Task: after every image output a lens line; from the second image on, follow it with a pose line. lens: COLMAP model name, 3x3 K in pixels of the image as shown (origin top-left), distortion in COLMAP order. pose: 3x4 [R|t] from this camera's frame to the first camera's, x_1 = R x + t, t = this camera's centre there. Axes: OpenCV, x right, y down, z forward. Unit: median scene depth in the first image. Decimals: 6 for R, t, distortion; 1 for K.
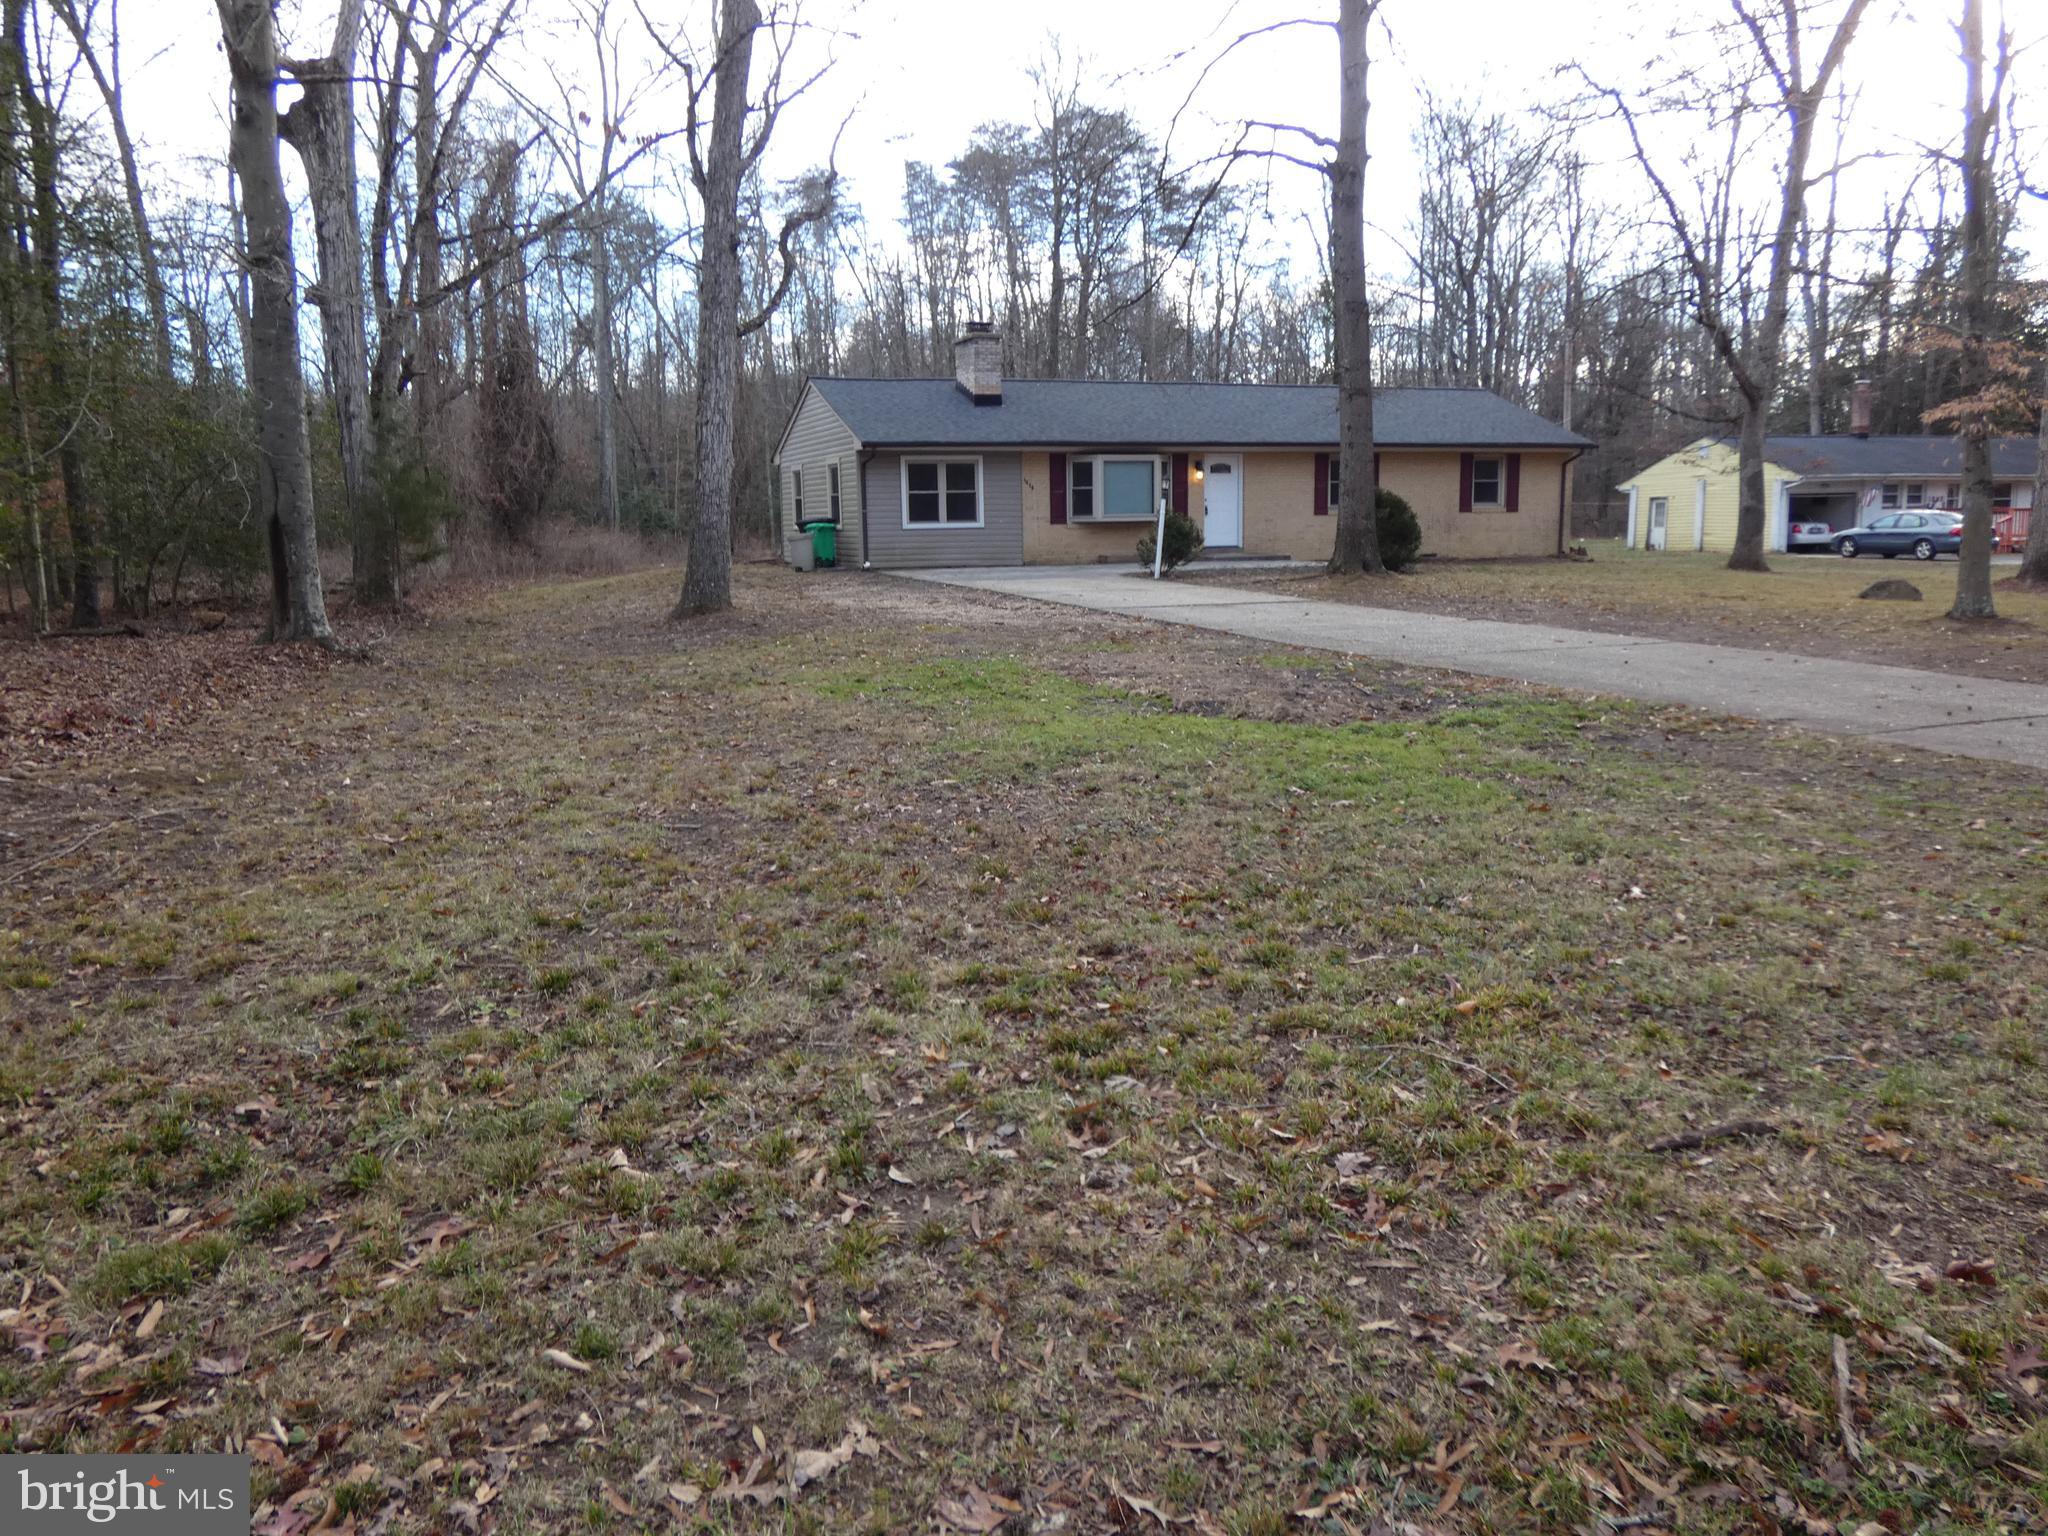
lens RADIAL K [[1503.4, 0, 1024.9], [0, 1503.4, 766.9], [0, 0, 1]] dist [-0.000037, -0.042255]
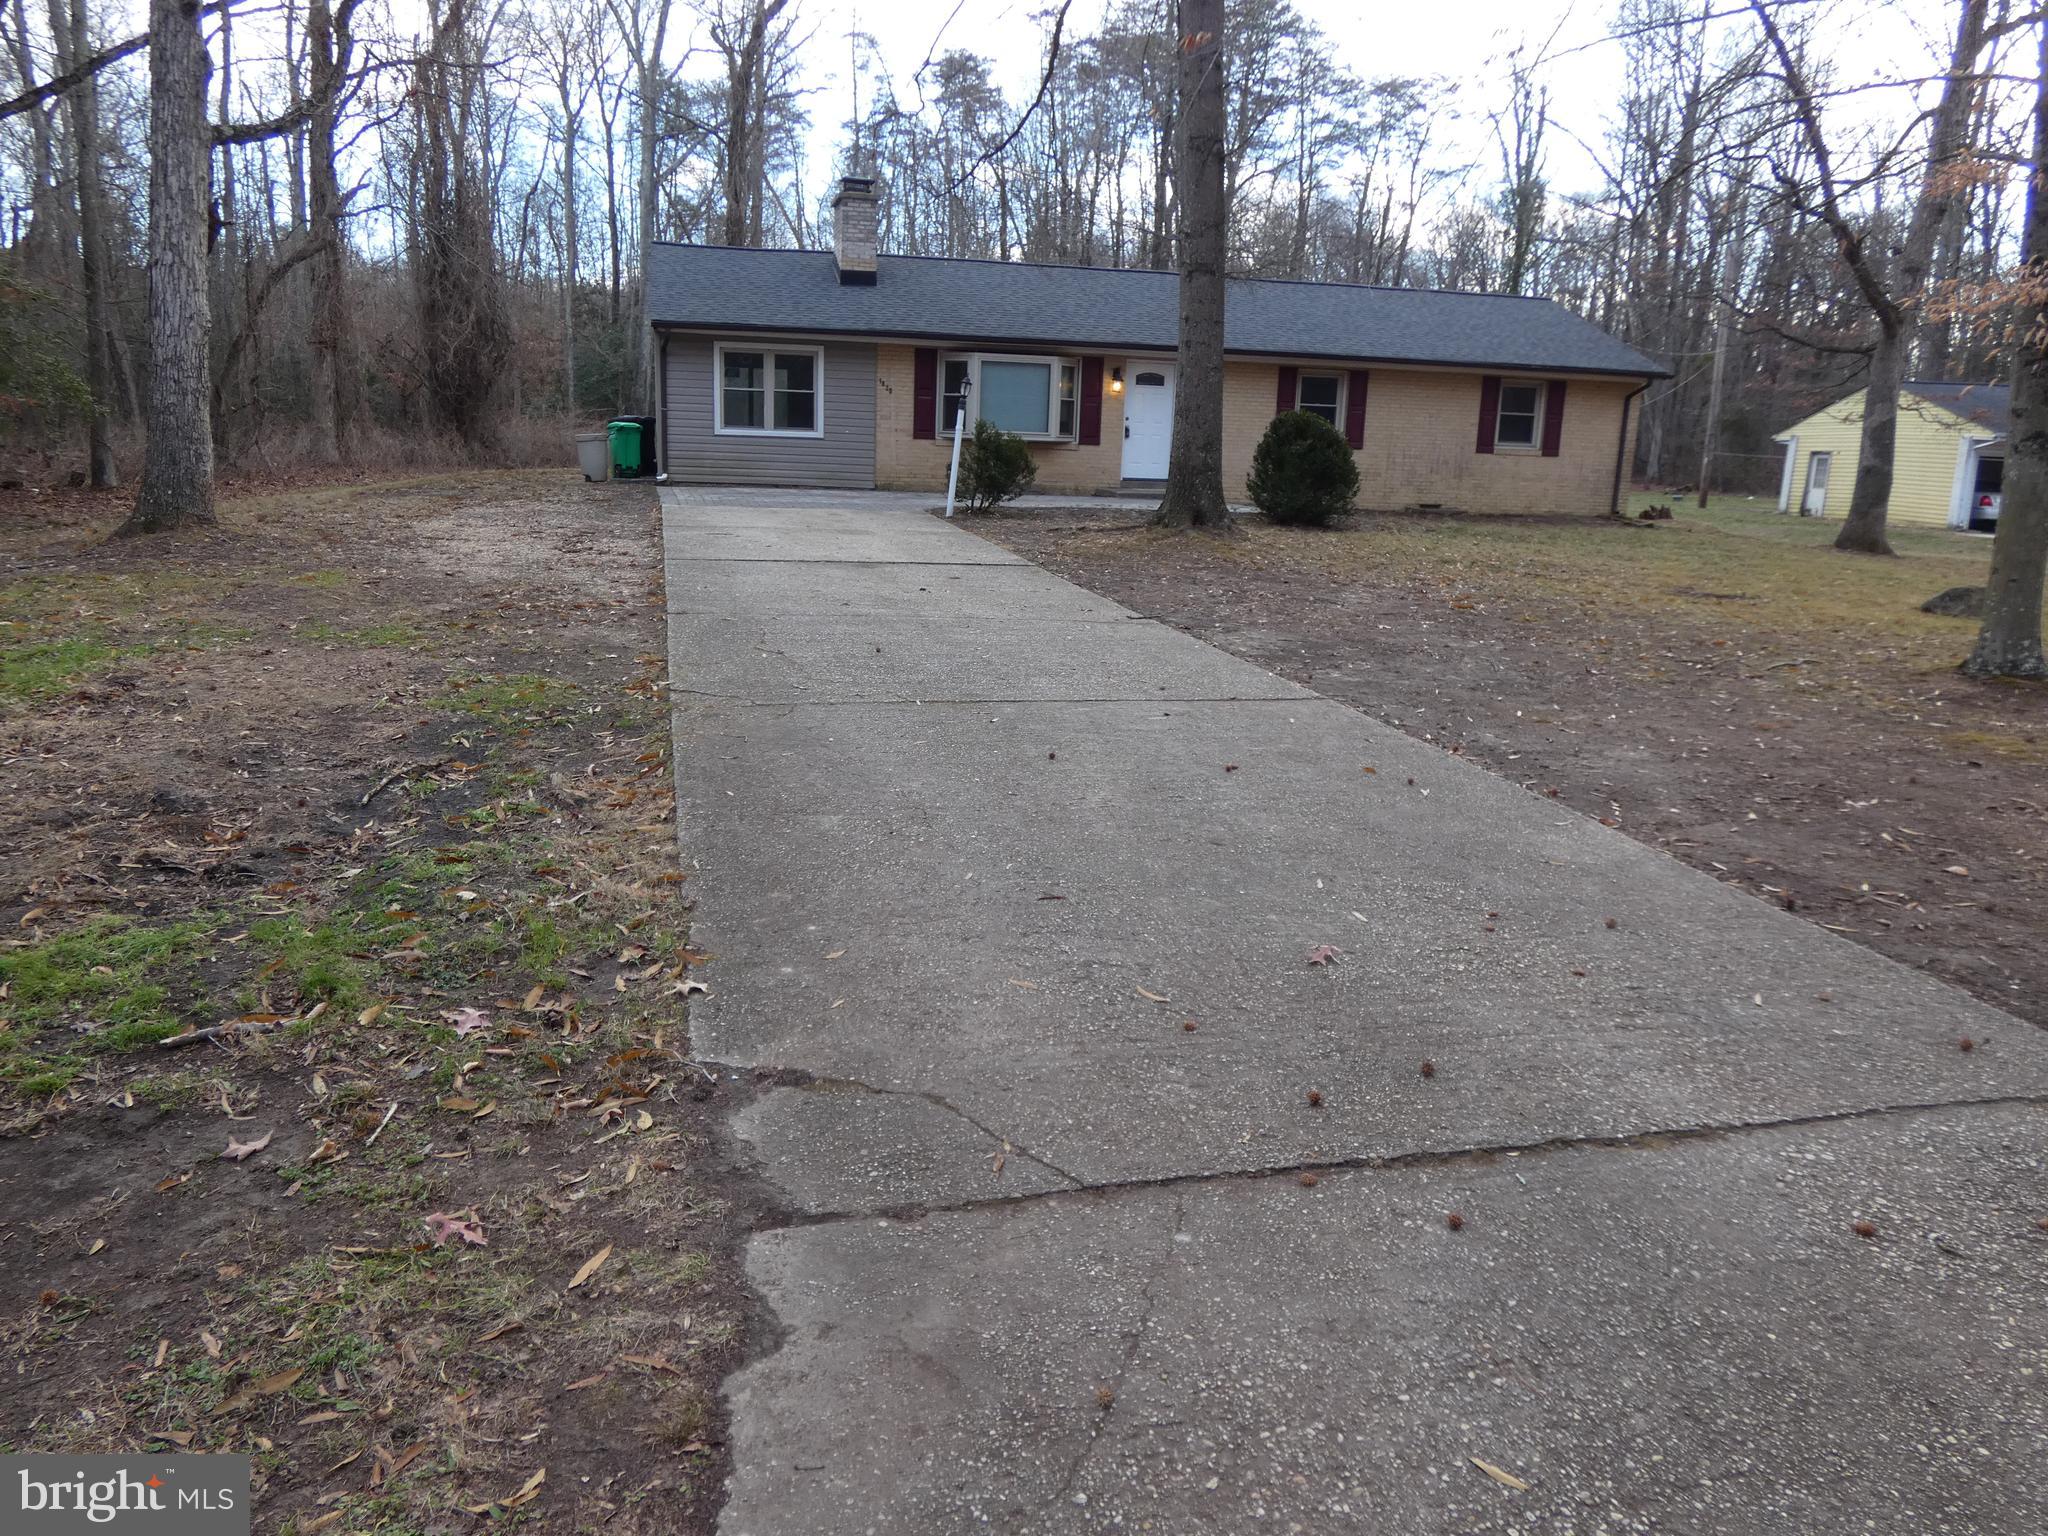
lens RADIAL K [[1503.4, 0, 1024.9], [0, 1503.4, 766.9], [0, 0, 1]] dist [-0.000037, -0.042255]
pose [[0.988790, 0.080838, -0.125536, 0.179438], [-0.074115, 0.995600, 0.057336, -0.037233], [0.129619, -0.047389, 0.990431, 0.205181]]
